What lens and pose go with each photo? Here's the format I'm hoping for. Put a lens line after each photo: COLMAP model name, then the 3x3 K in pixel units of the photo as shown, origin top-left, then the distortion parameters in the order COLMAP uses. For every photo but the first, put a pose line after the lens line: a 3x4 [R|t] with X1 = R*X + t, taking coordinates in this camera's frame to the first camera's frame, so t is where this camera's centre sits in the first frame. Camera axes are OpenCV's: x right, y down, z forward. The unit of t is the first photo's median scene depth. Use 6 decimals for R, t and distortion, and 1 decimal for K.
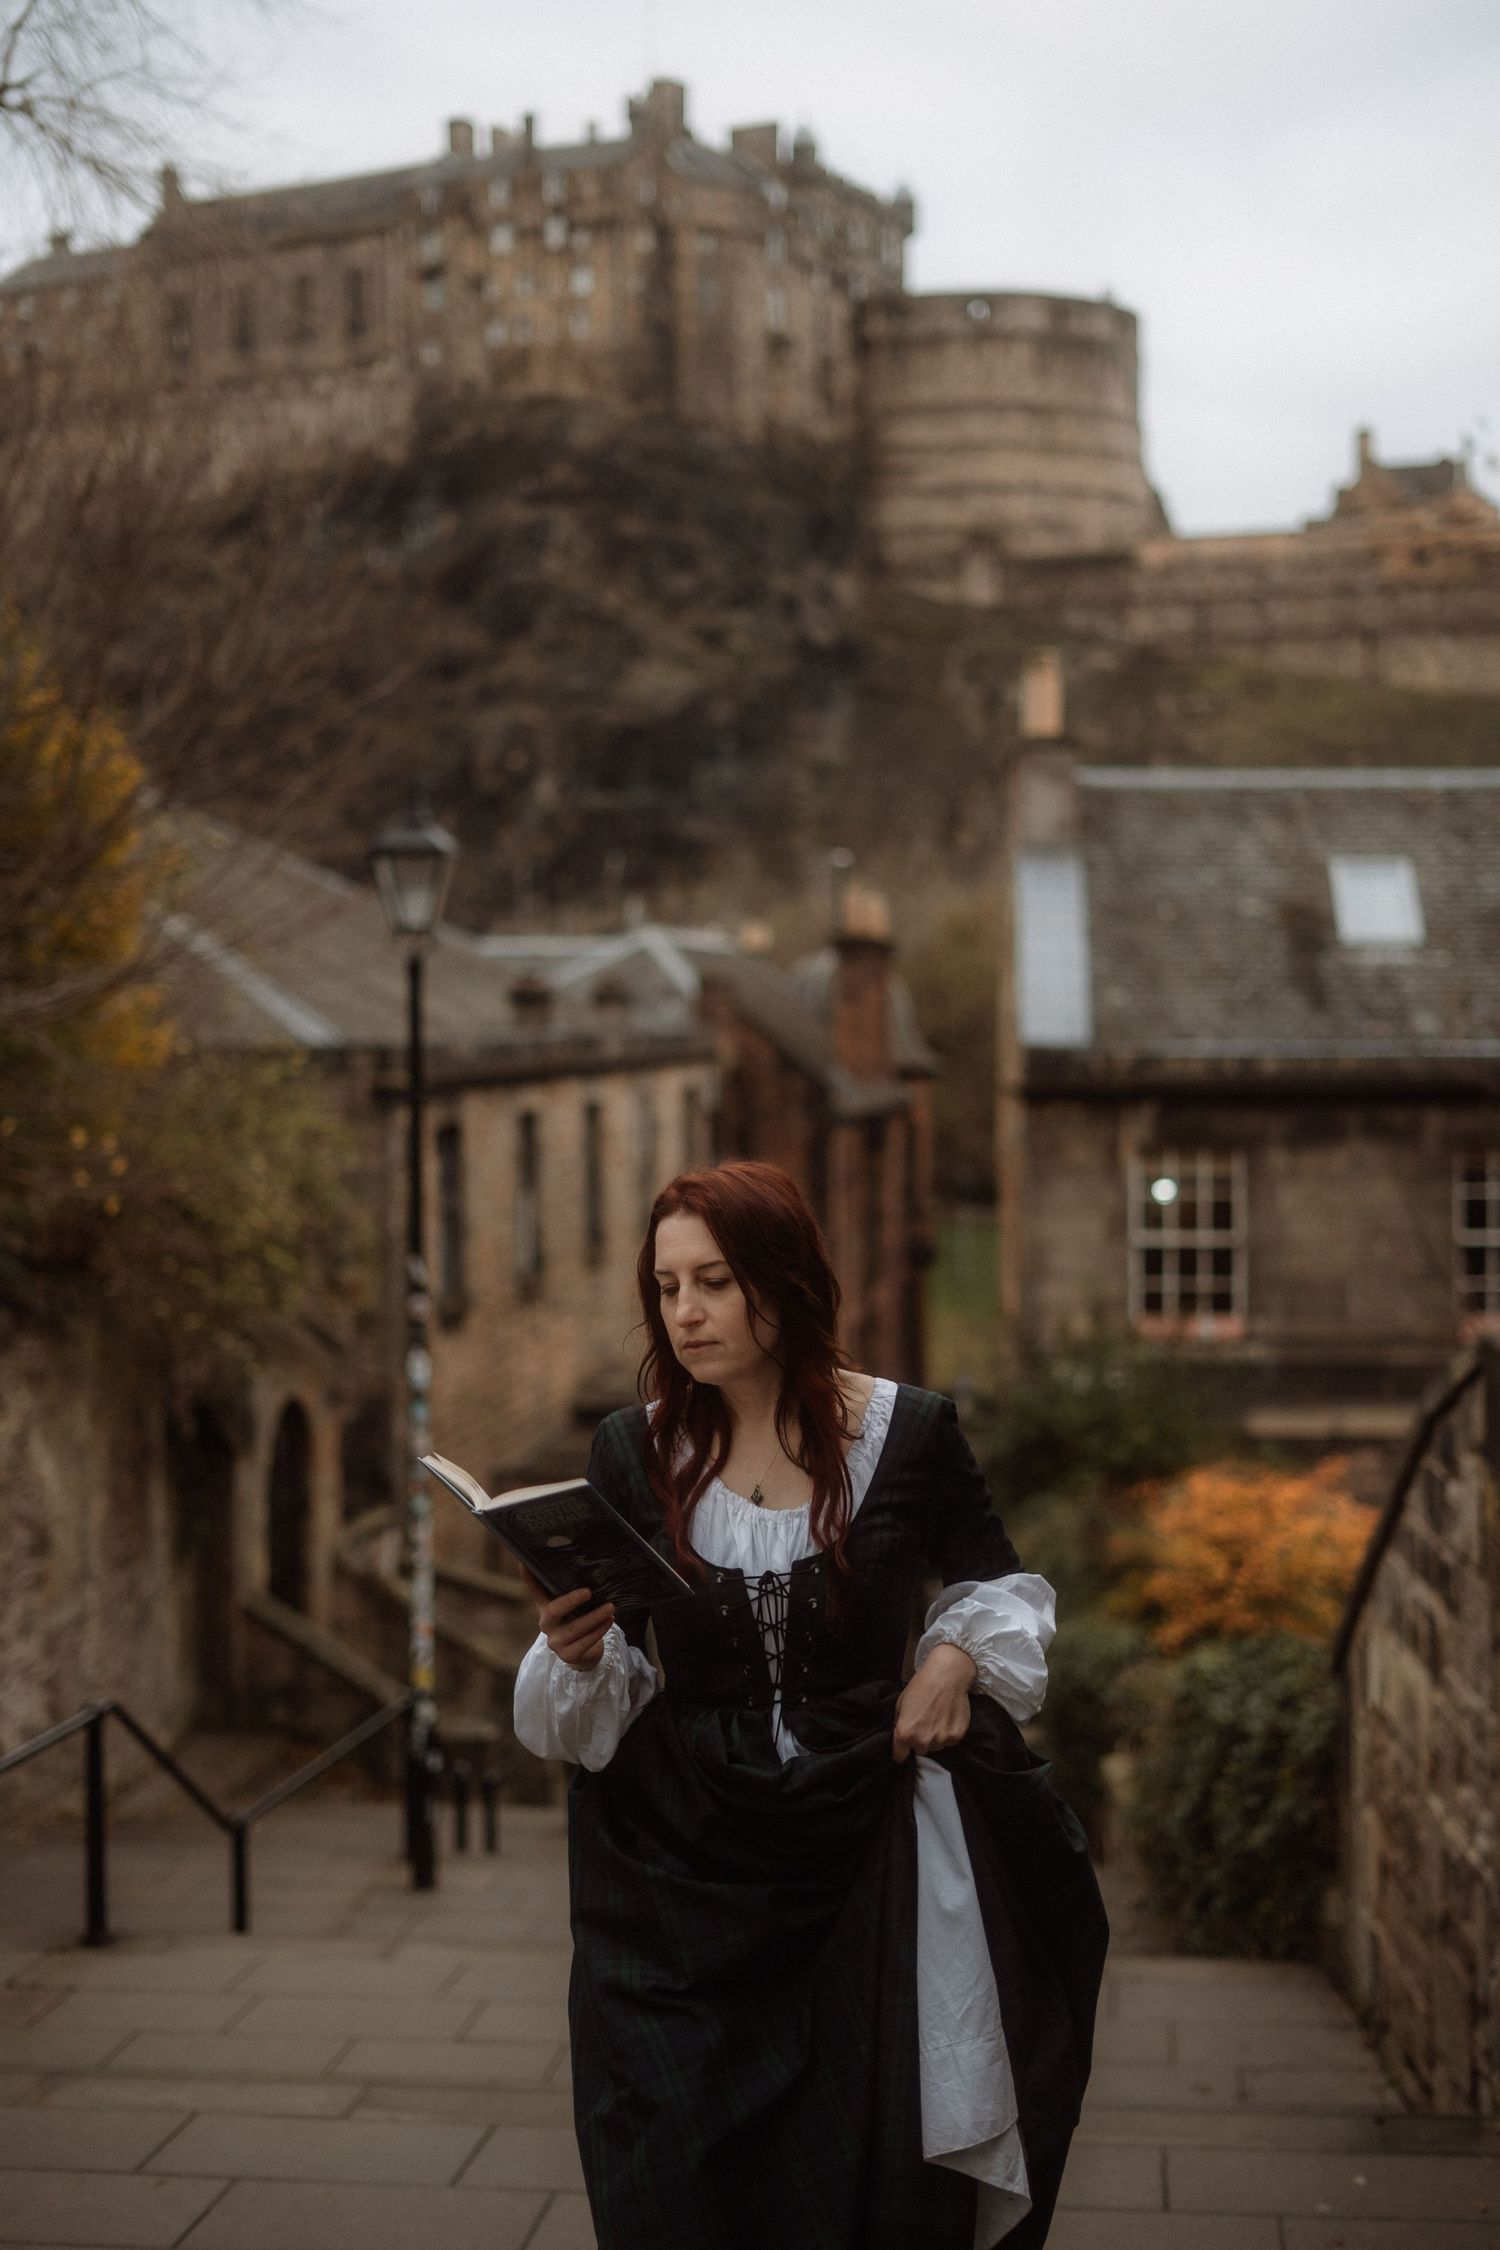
lens RADIAL K [[3207.9, 0, 726.0], [0, 3207.9, 1110.4], [0, 0, 1]] dist [-0.012015, 0.000000]
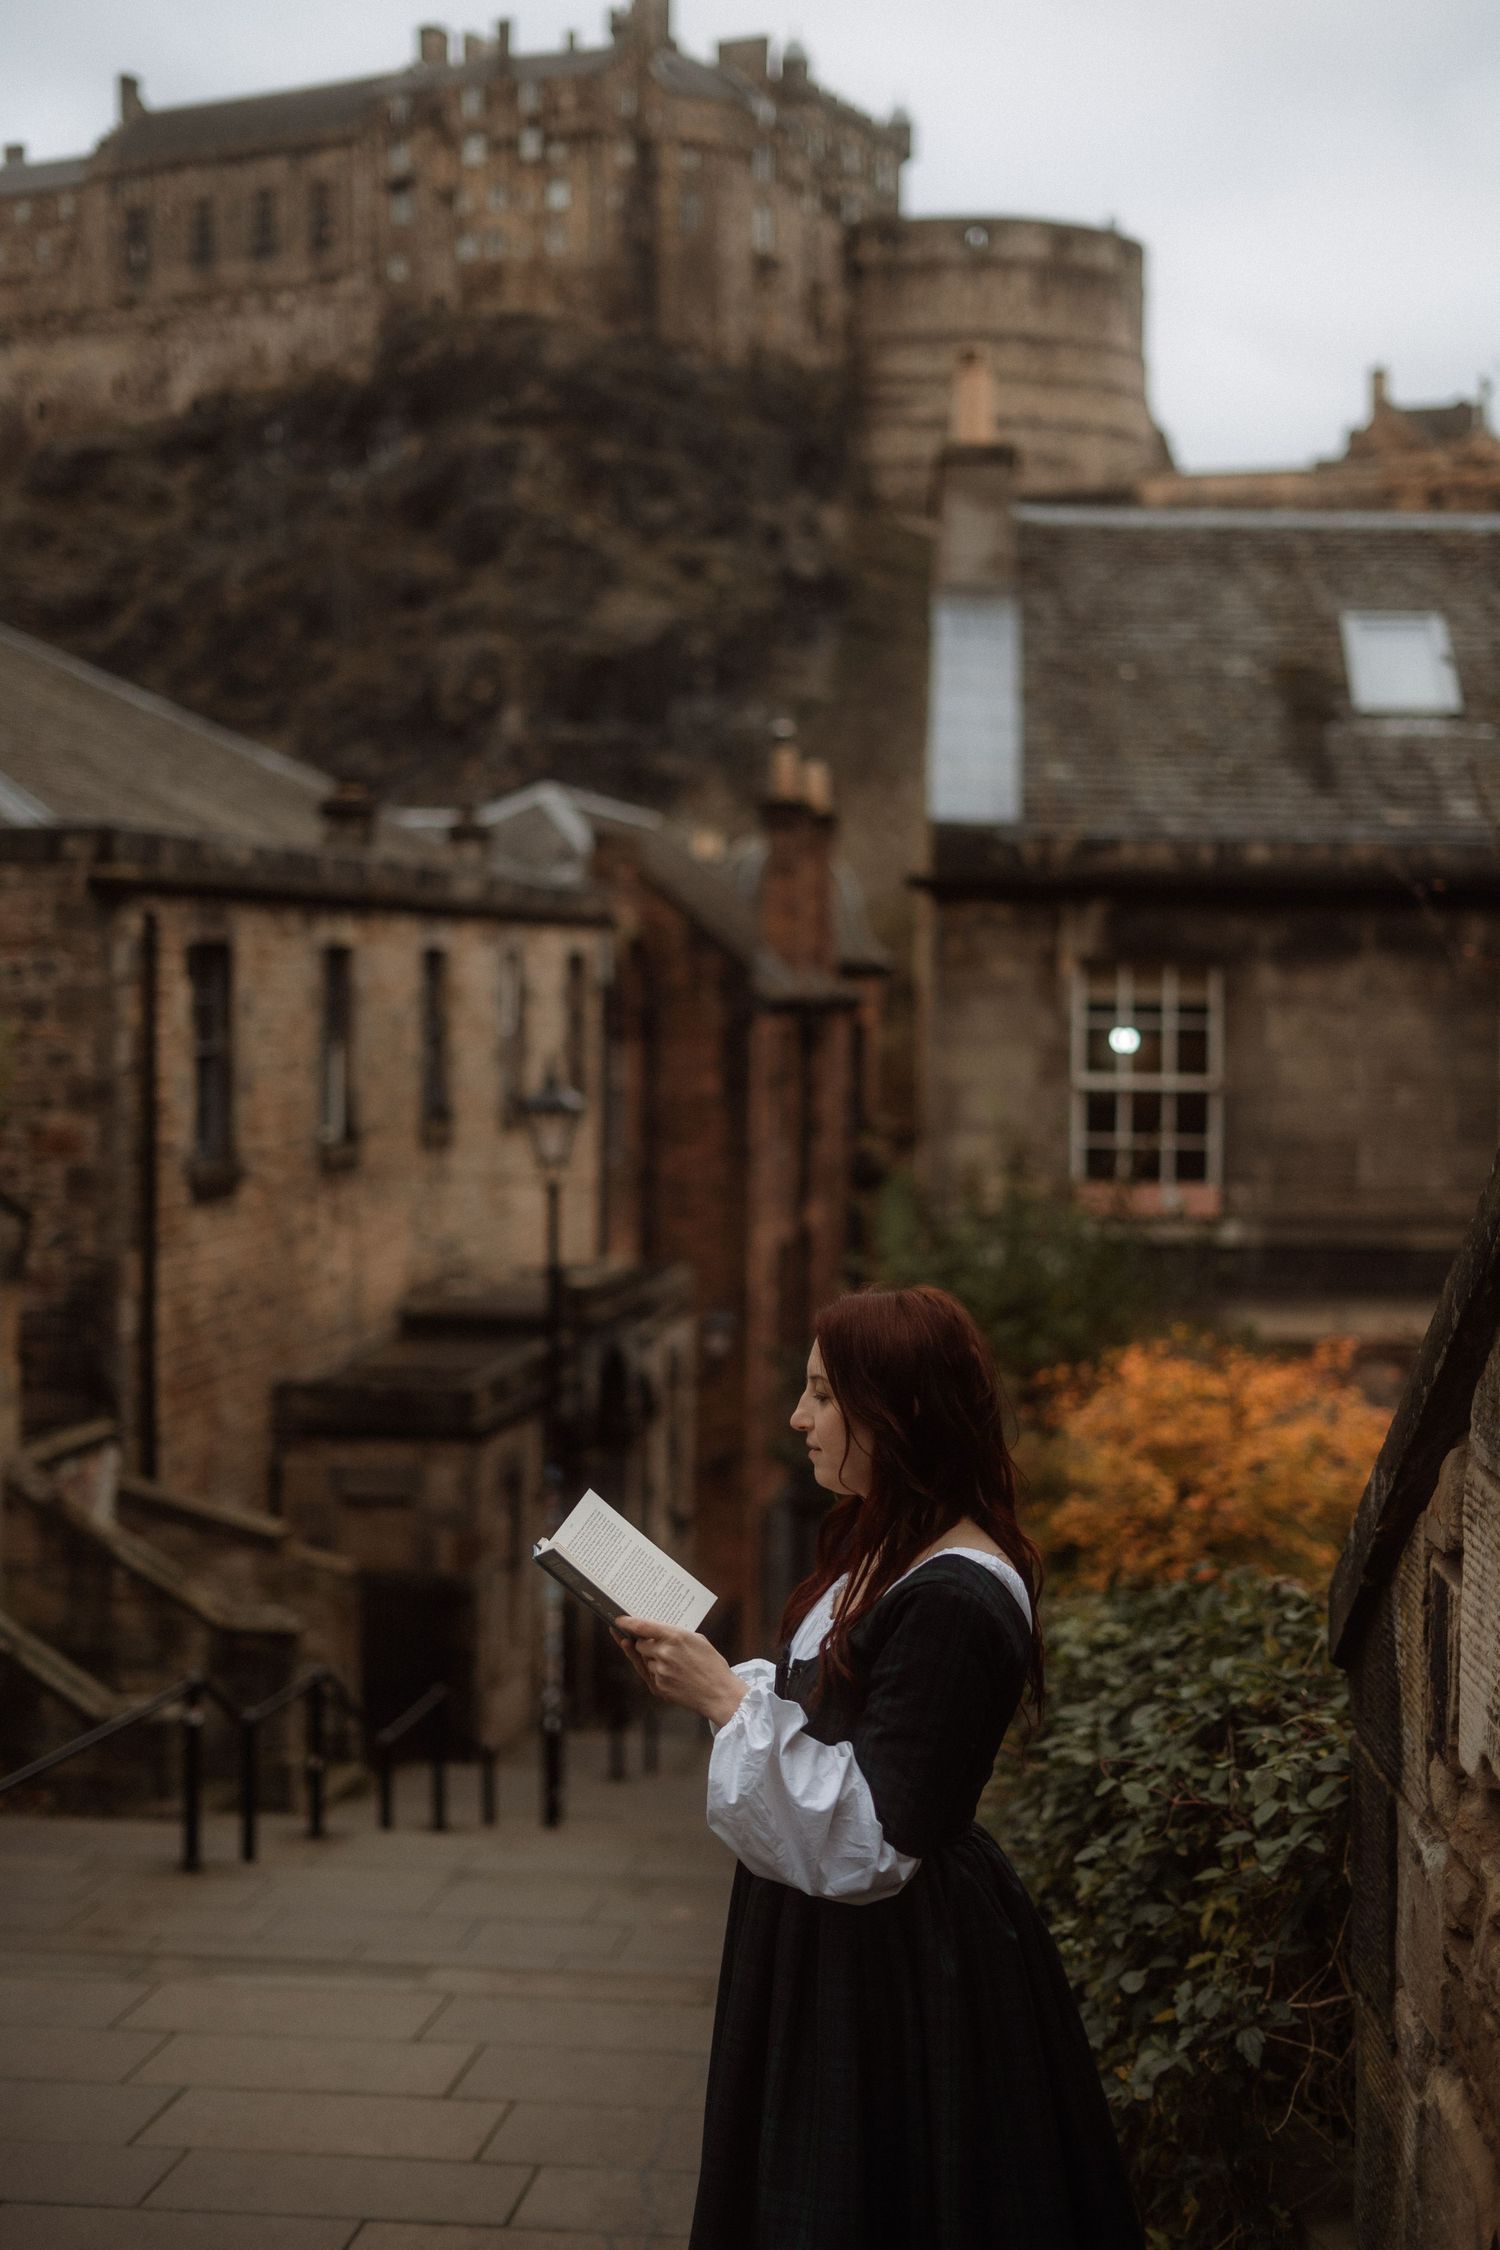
lens RADIAL K [[3207.9, 0, 656.7], [0, 3207.9, 1102.1], [0, 0, 1]] dist [-0.012015, 0.000000]
pose [[0.999702, 0.016393, -0.018110, 0.033563], [-0.016255, 0.999838, 0.007691, 0.032804], [0.018233, -0.007394, 0.999806, 0.189613]]
